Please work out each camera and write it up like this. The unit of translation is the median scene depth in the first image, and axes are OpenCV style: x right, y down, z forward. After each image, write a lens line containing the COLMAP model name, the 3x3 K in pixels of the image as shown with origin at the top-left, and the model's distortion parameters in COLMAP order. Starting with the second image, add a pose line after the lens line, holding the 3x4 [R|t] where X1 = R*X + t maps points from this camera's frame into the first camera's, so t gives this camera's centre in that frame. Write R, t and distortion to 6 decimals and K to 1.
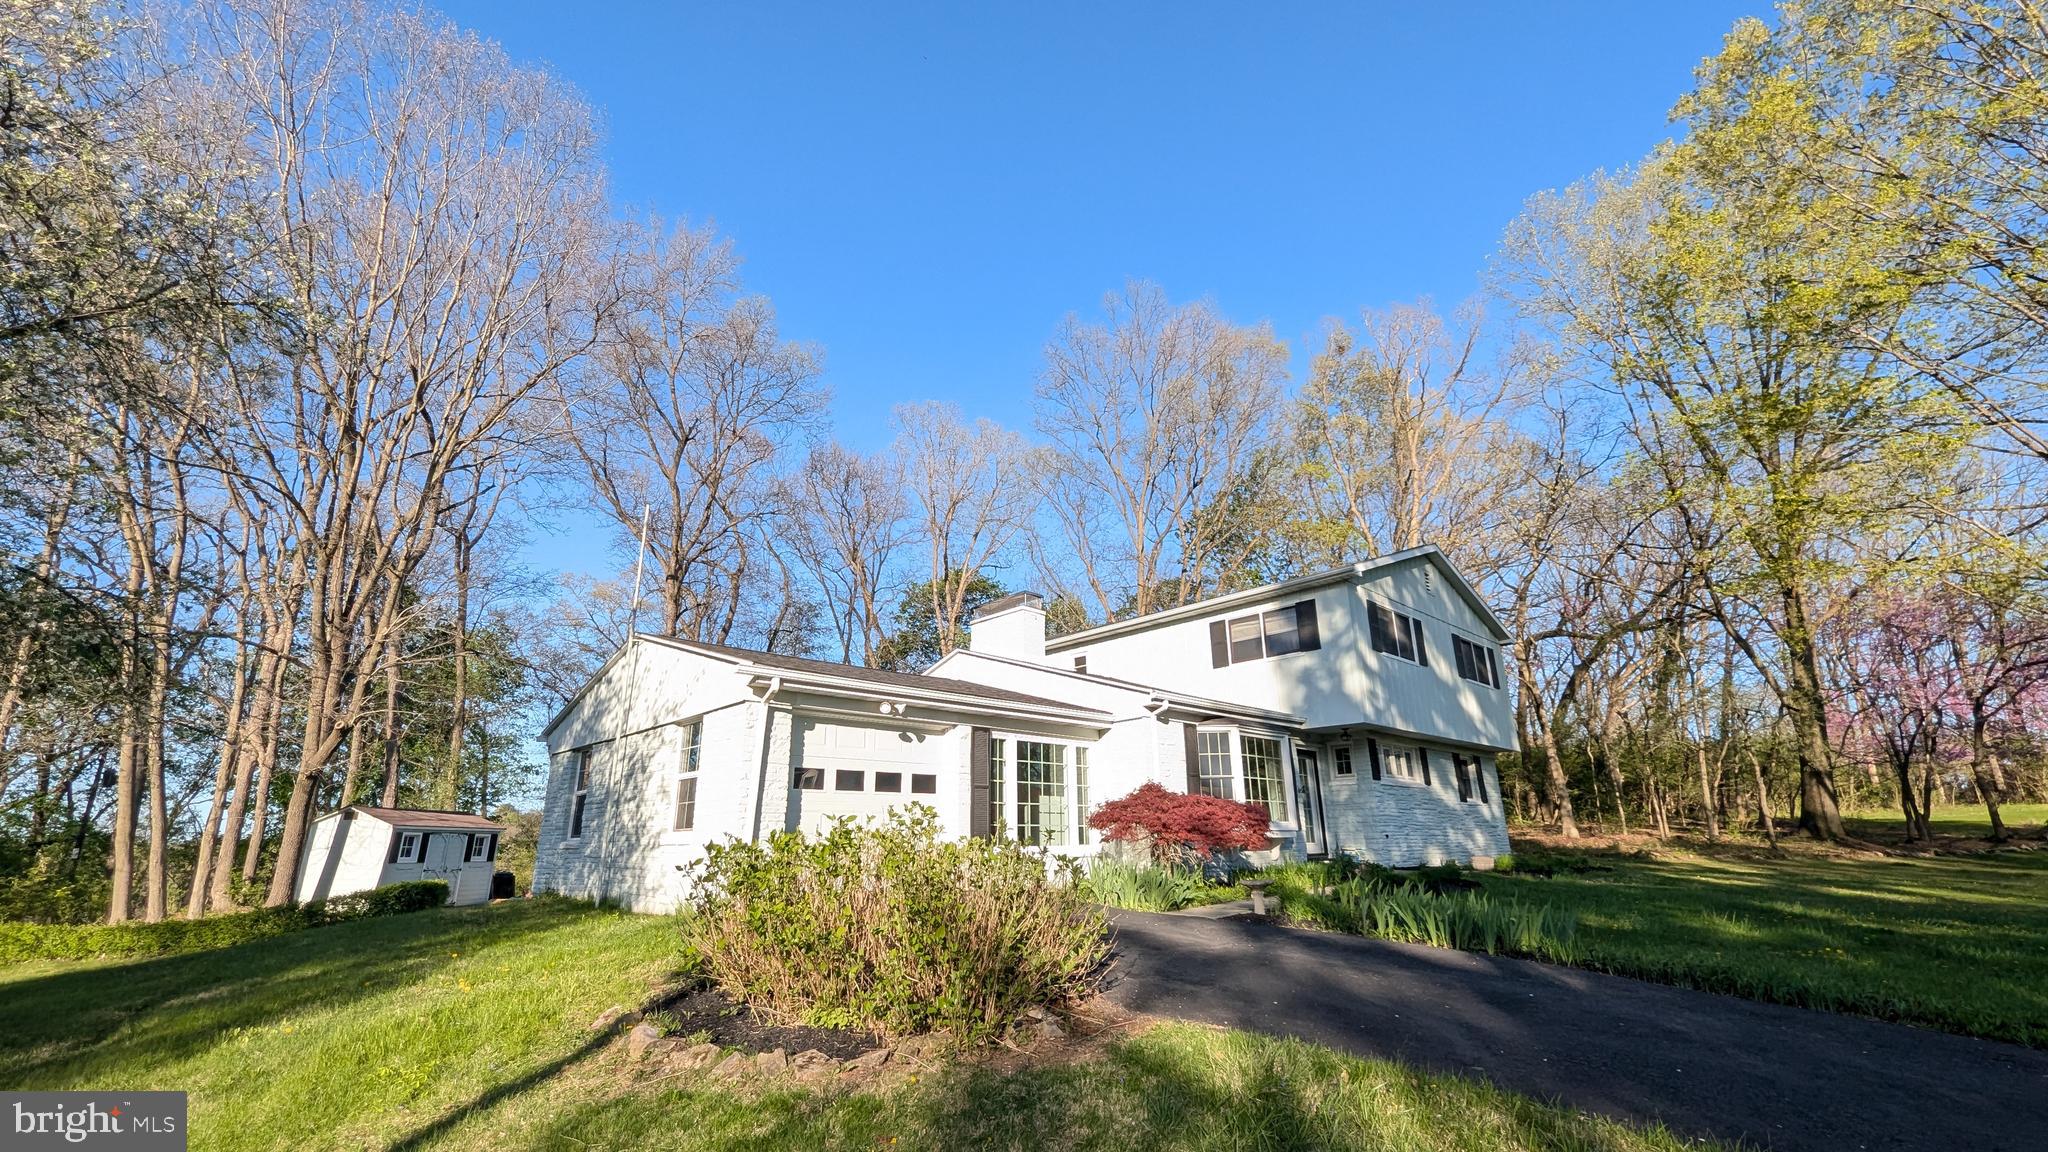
lens RADIAL K [[781.7, 0, 1027.3], [0, 781.7, 634.7], [0, 0, 1]] dist [-0.013145, -0.000110]
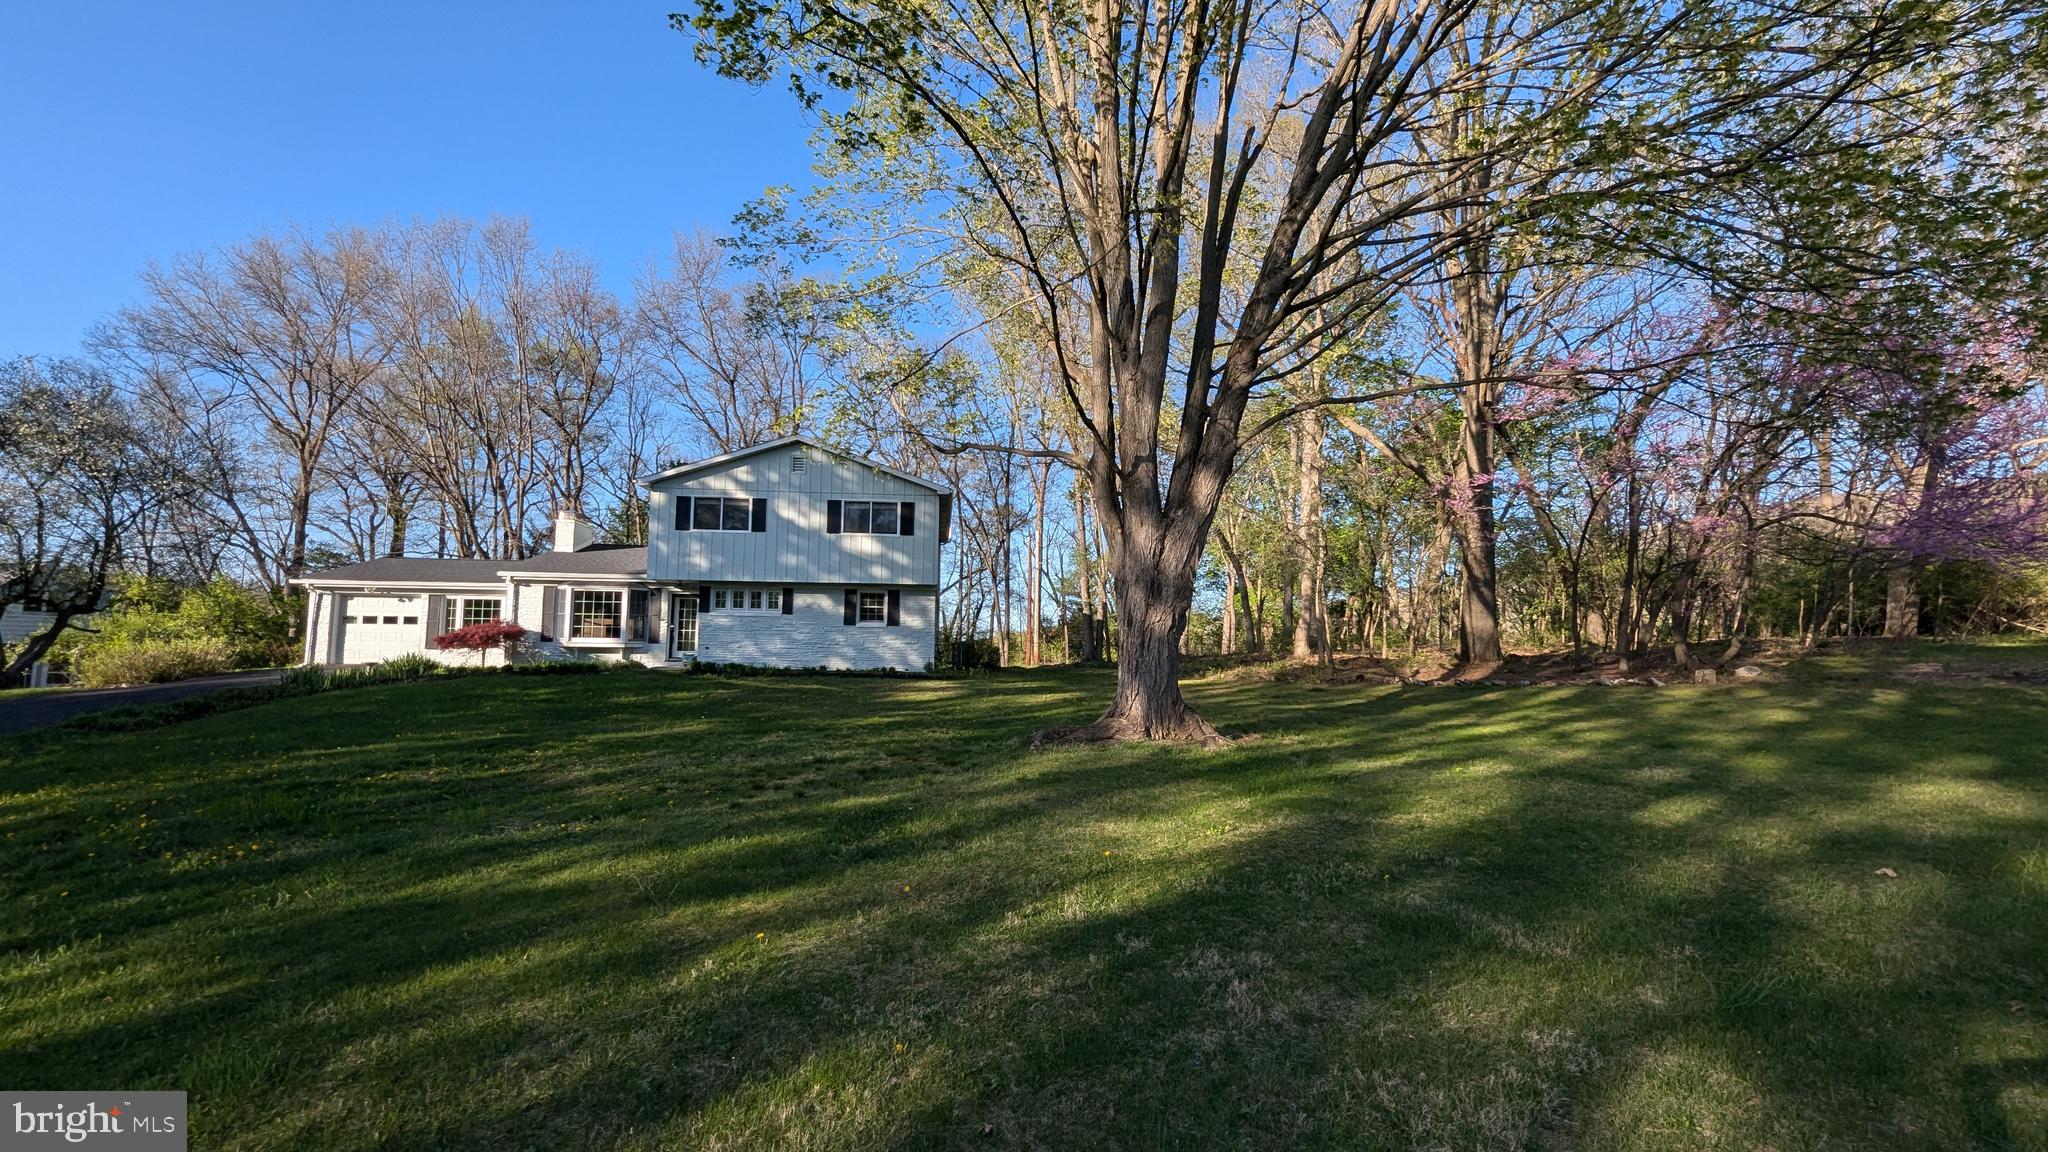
lens RADIAL K [[790.4, 0, 1027.7], [0, 790.4, 586.1], [0, 0, 1]] dist [-0.001285, 0.000007]
pose [[0.822792, -0.044678, -0.566584, 1.947599], [0.126361, 0.986334, 0.105724, 0.054050], [0.554117, -0.158583, 0.817194, 0.087522]]
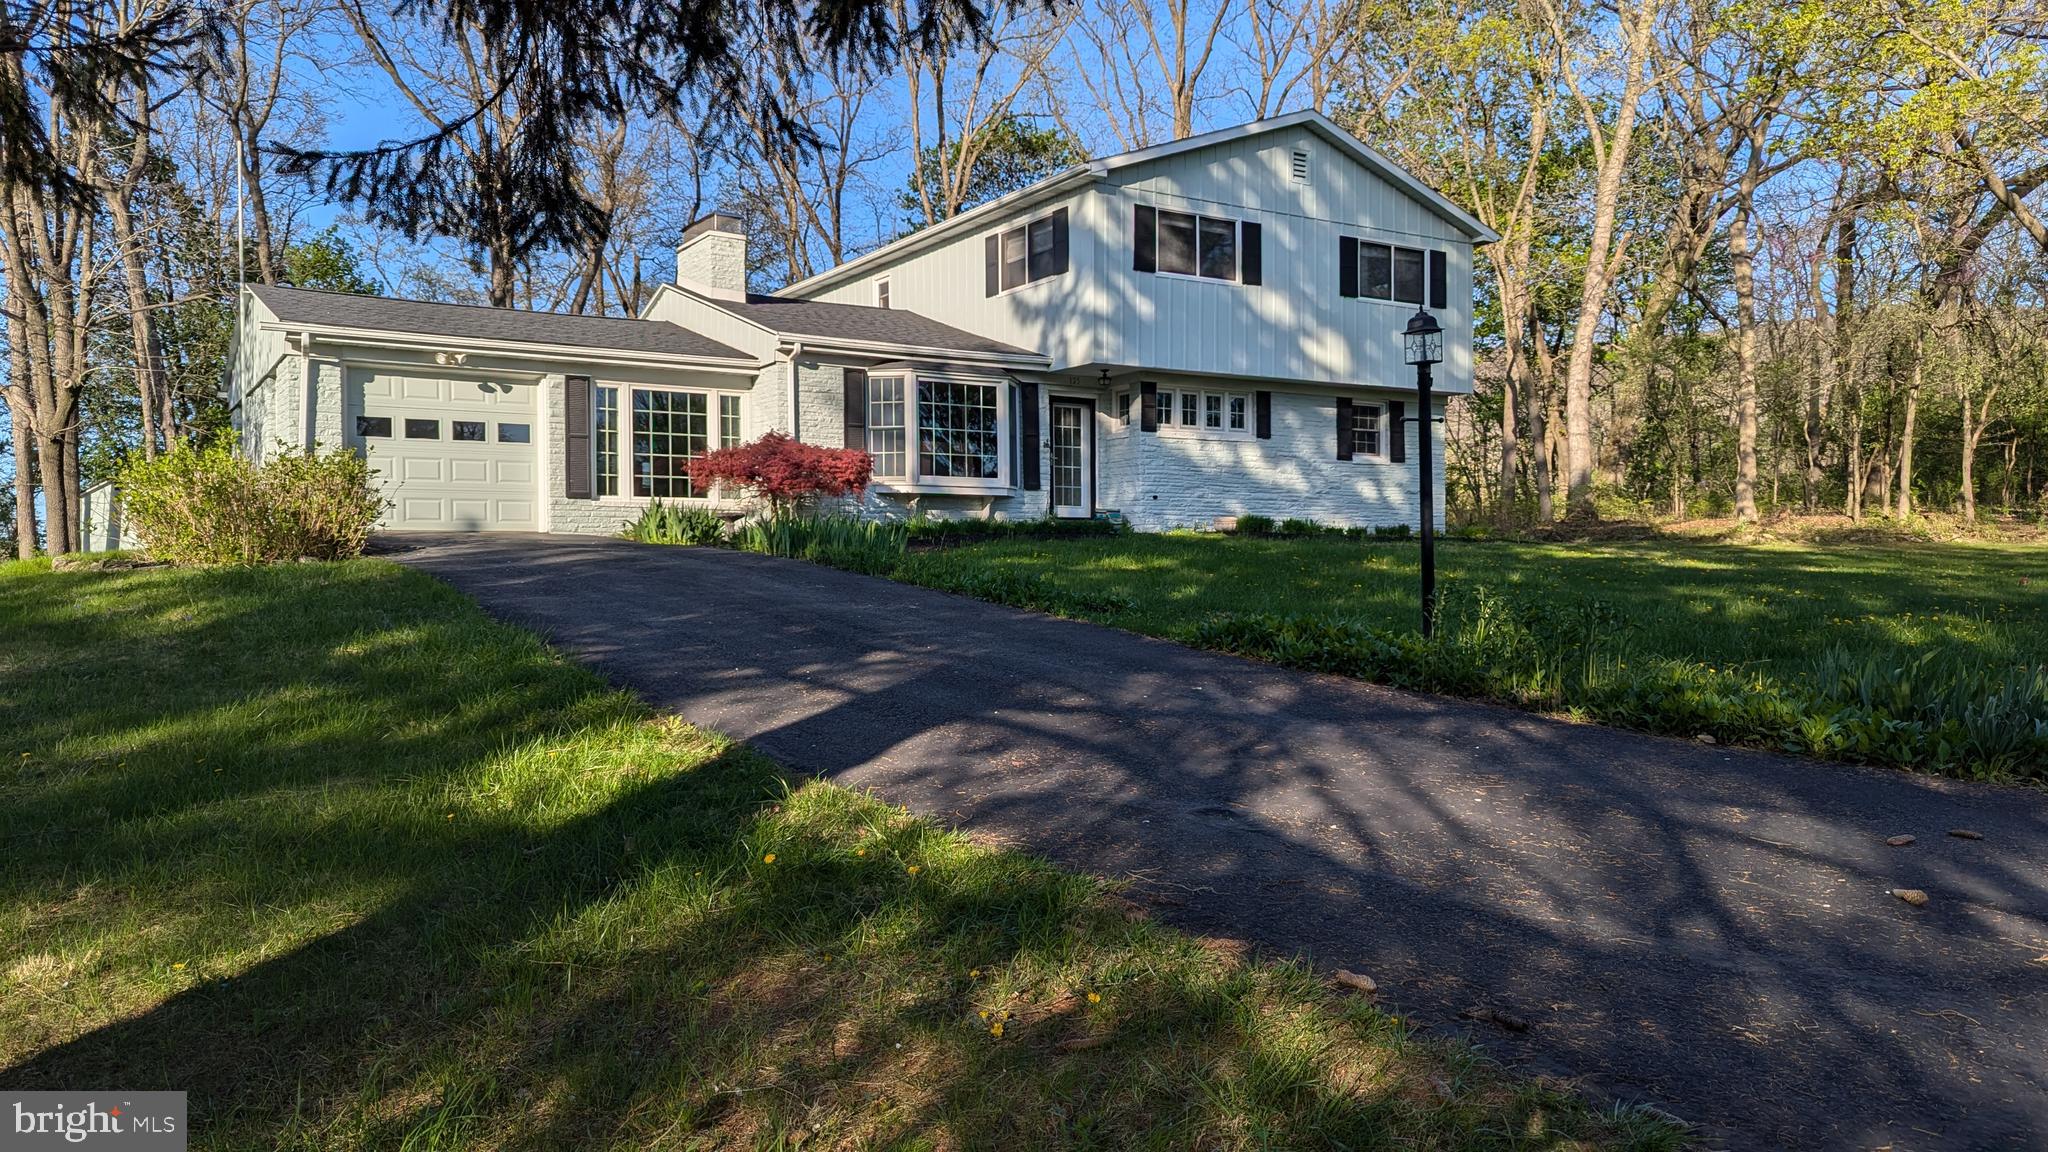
lens RADIAL K [[1325.8, 0, 1024.0], [0, 1325.8, 576.0], [0, 0, 1]] dist [0.034106, -0.002460]
pose [[0.983537, 0.004472, -0.180652, 0.597646], [0.042403, 0.966071, 0.254774, -0.030275], [0.175662, -0.258240, 0.949976, -0.408736]]
